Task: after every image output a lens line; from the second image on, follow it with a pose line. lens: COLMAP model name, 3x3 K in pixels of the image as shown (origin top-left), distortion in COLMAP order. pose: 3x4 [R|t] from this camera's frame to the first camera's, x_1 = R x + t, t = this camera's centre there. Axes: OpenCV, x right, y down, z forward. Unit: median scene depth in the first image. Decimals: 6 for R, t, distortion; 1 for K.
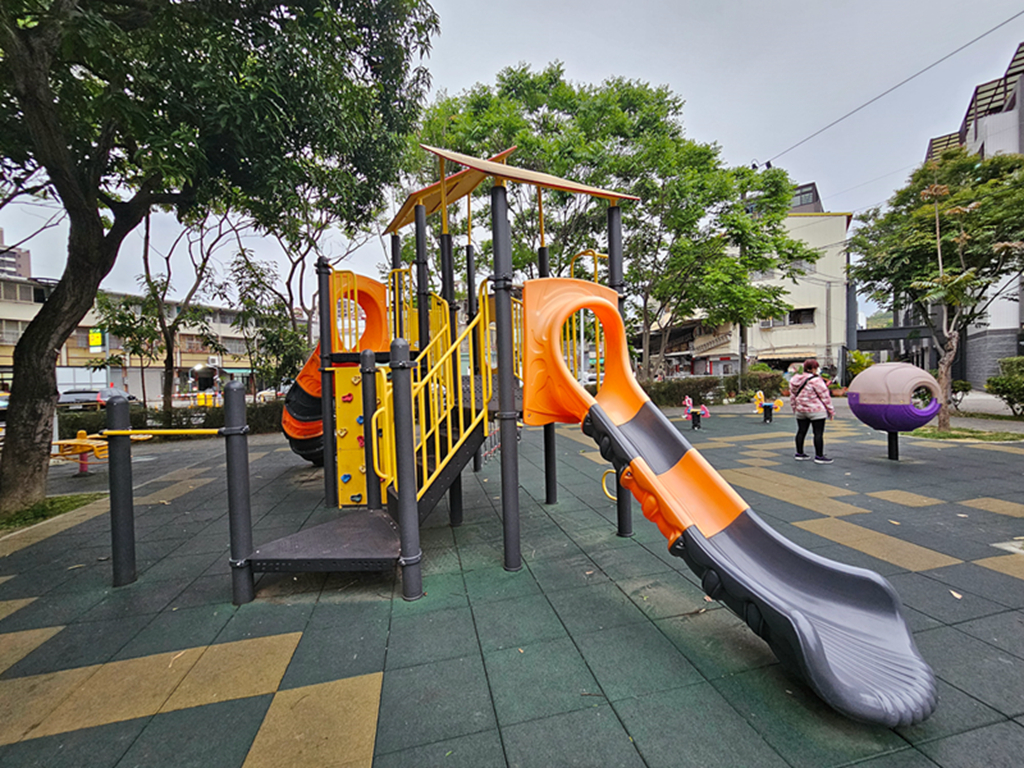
lens RADIAL K [[419.1, 0, 511.2], [0, 419.1, 385.7], [0, 0, 1]] dist [-0.001347, -0.000586]
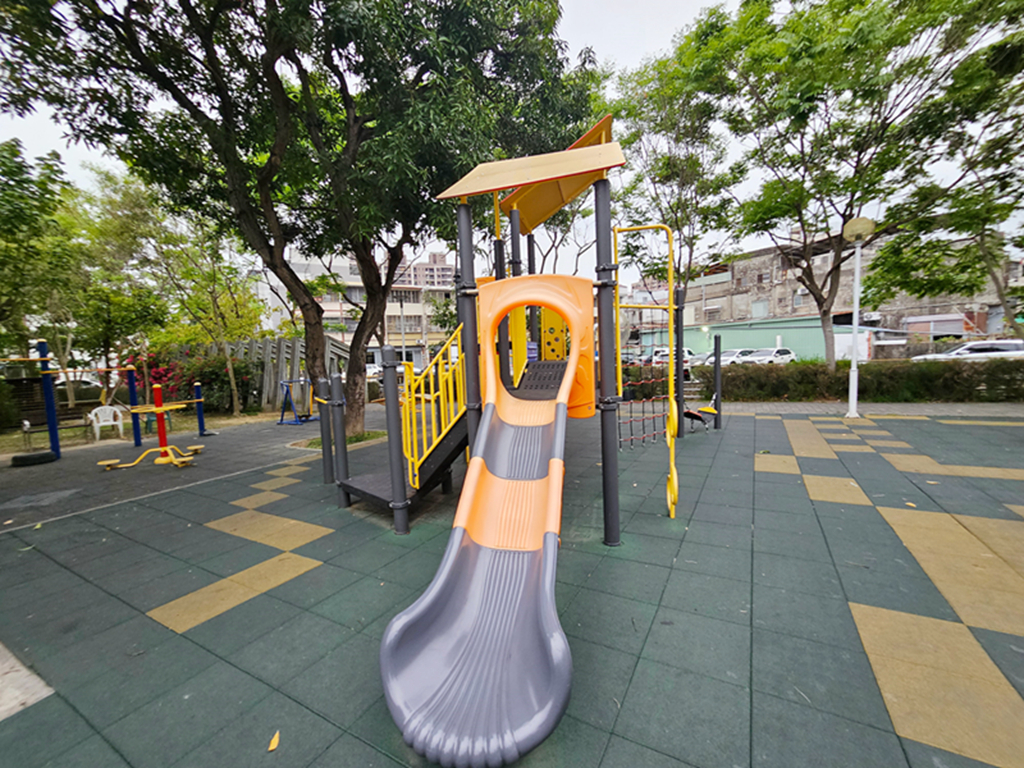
lens RADIAL K [[419.1, 0, 508.7], [0, 419.1, 385.3], [0, 0, 1]] dist [-0.001347, -0.000586]
pose [[0.739495, 0.042847, -0.671797, 0.263808], [0.004786, 0.997612, 0.068895, -0.020256], [0.673145, -0.054163, 0.737524, 0.070224]]
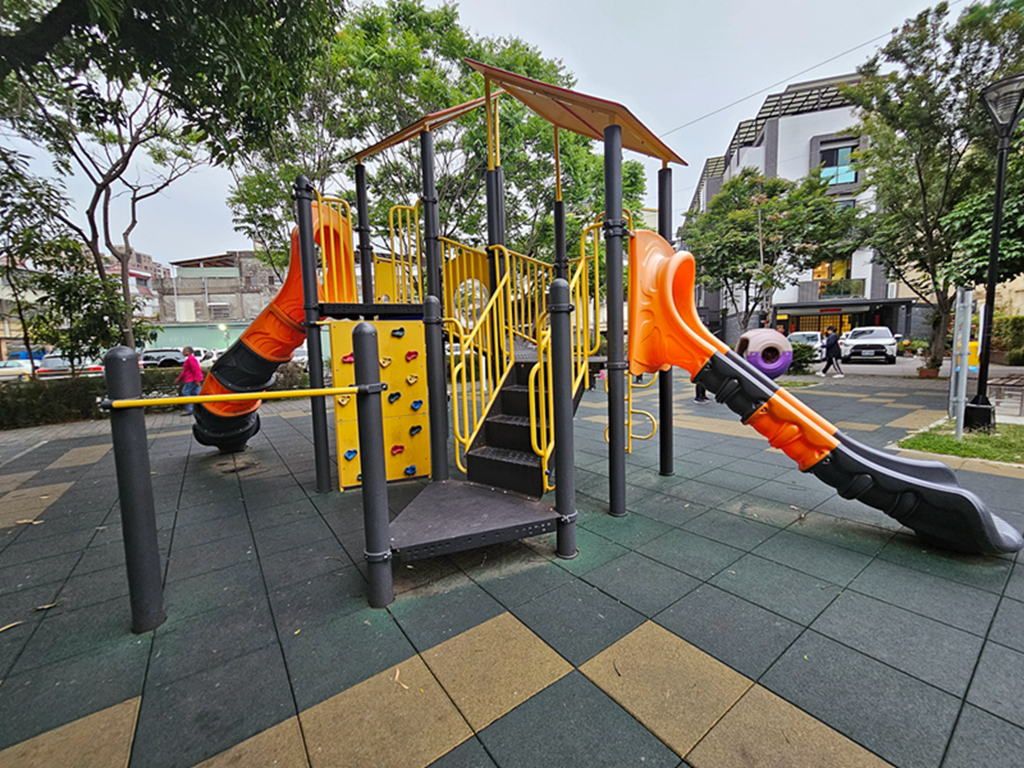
lens RADIAL K [[419.1, 0, 509.1], [0, 419.1, 388.7], [0, 0, 1]] dist [-0.001347, -0.000586]
pose [[0.921488, -0.040371, 0.386304, -0.202116], [0.012408, 0.997136, 0.074608, 0.014775], [-0.388209, -0.063957, 0.919349, 0.055542]]
